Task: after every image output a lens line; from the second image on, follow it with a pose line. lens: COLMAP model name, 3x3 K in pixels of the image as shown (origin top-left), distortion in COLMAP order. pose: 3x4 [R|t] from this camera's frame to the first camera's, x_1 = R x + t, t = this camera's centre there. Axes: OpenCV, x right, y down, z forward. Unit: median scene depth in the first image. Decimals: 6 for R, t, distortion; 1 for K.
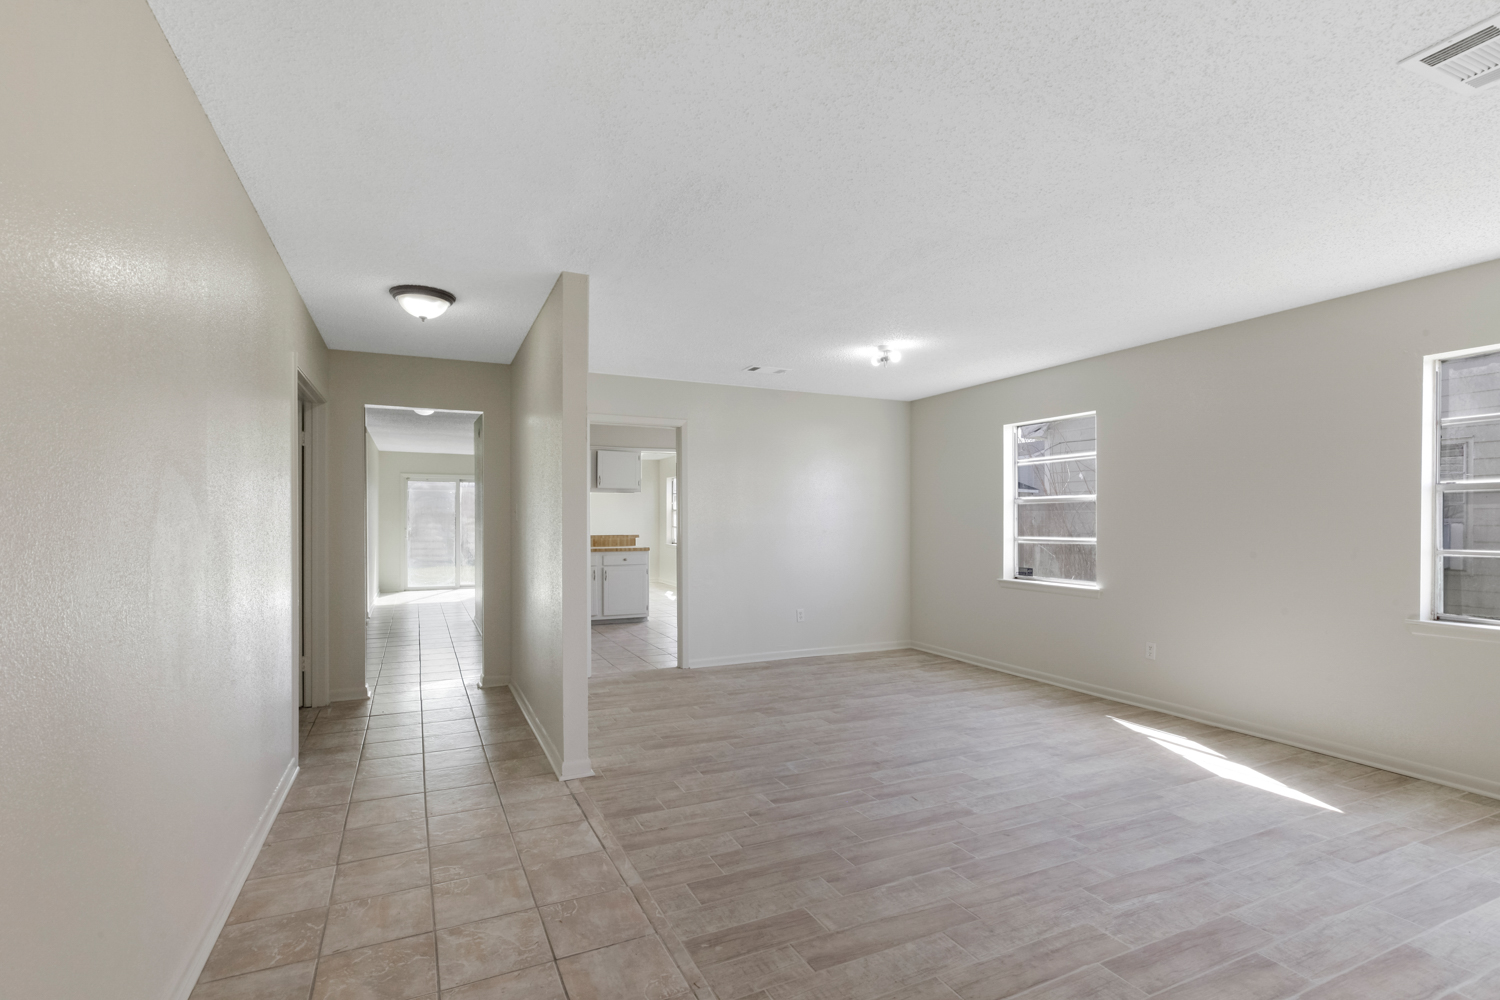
lens RADIAL K [[692.7, 0, 749.0], [0, 692.7, 509.8], [0, 0, 1]] dist [-0.001564, -0.000036]
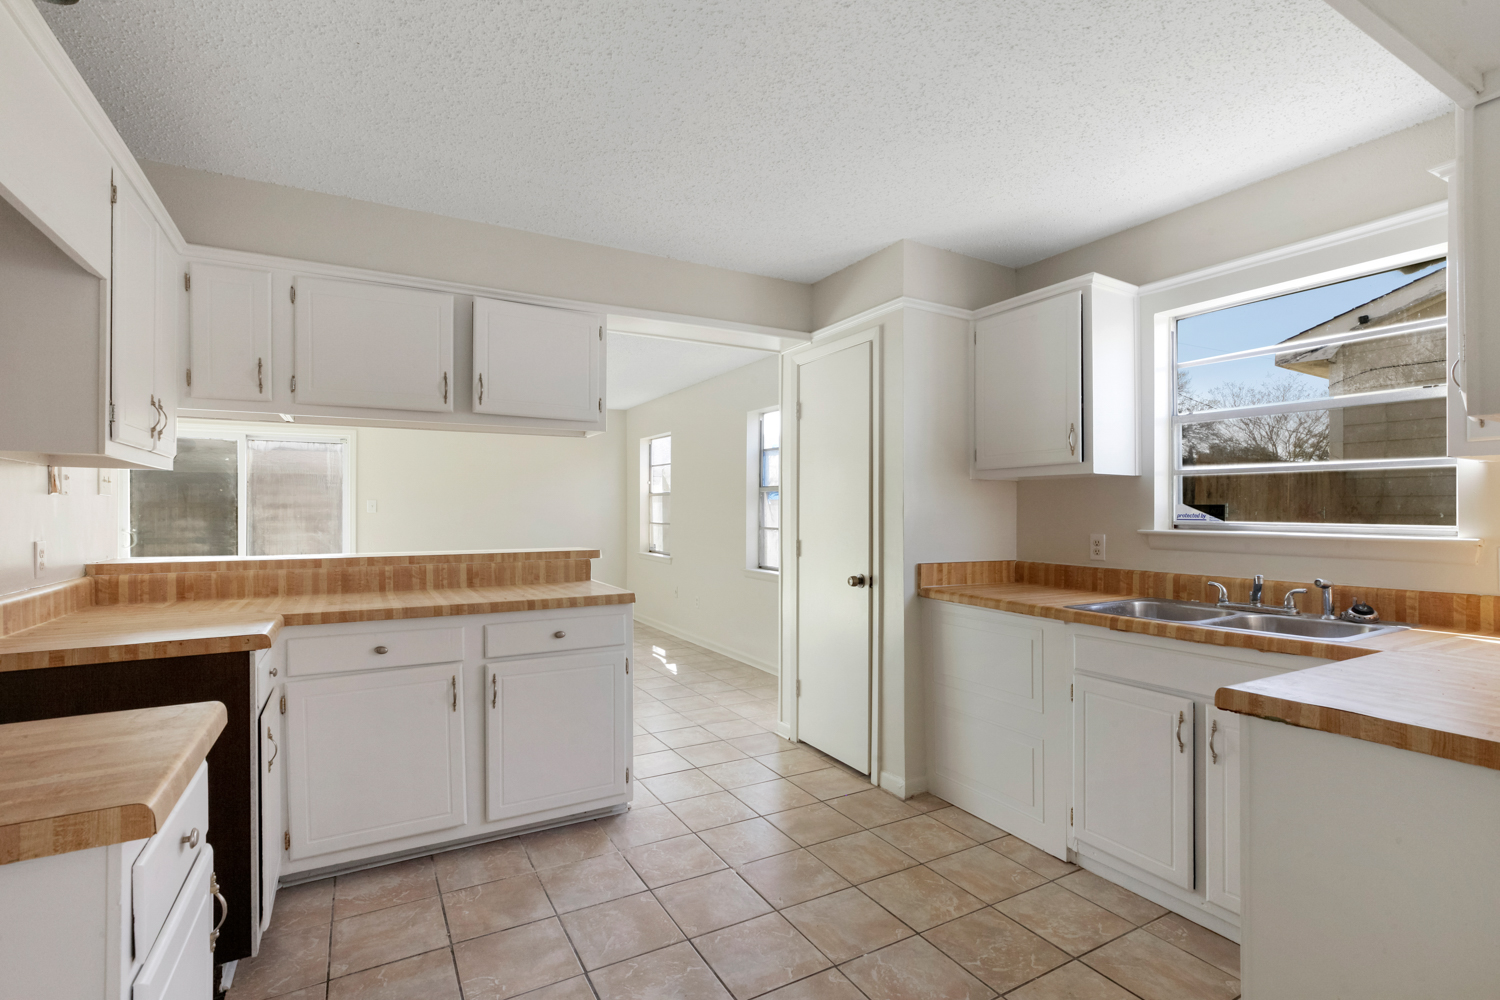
lens RADIAL K [[692.7, 0, 747.2], [0, 692.7, 505.8], [0, 0, 1]] dist [-0.001564, -0.000036]
pose [[0.997754, -0.000092, 0.066983, -0.112675], [-0.000369, 0.999976, 0.006868, 0.010604], [-0.066982, -0.006877, 0.997730, 0.670578]]
